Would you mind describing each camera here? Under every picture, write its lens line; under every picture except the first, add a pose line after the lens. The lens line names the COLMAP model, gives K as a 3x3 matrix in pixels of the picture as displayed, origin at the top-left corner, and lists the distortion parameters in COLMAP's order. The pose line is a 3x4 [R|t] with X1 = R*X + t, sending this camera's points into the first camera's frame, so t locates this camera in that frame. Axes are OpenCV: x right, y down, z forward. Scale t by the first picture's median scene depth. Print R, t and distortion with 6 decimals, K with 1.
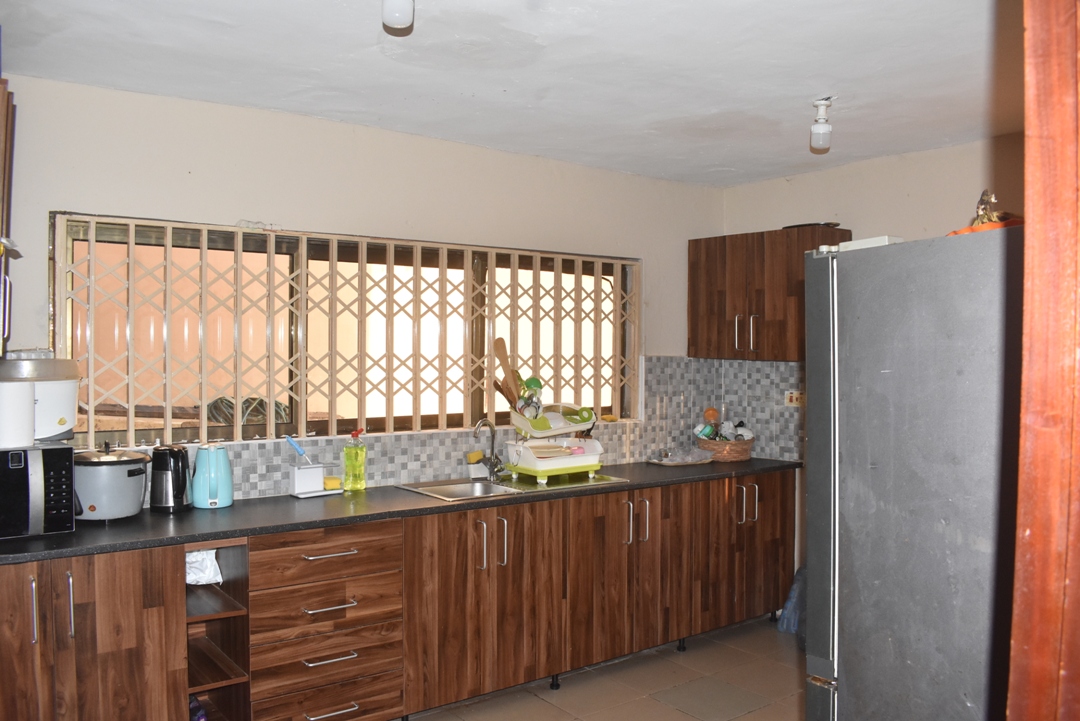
lens RADIAL K [[860.5, 0, 540.0], [0, 860.5, 360.5], [0, 0, 1]] dist [-0.090154, 0.011093]
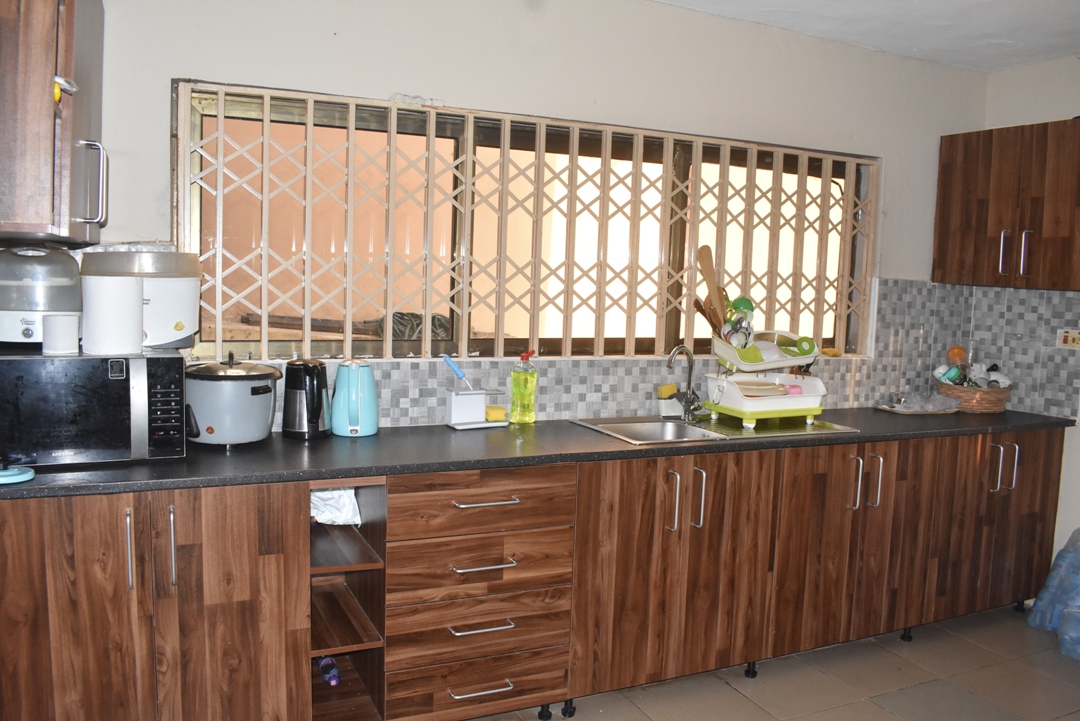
lens RADIAL K [[860.5, 0, 540.0], [0, 860.5, 360.5], [0, 0, 1]] dist [-0.090154, 0.011093]
pose [[0.976819, 0.048019, -0.208613, -0.026220], [-0.030753, 0.995886, 0.085236, 0.017614], [0.211847, -0.076844, 0.974277, 0.182717]]
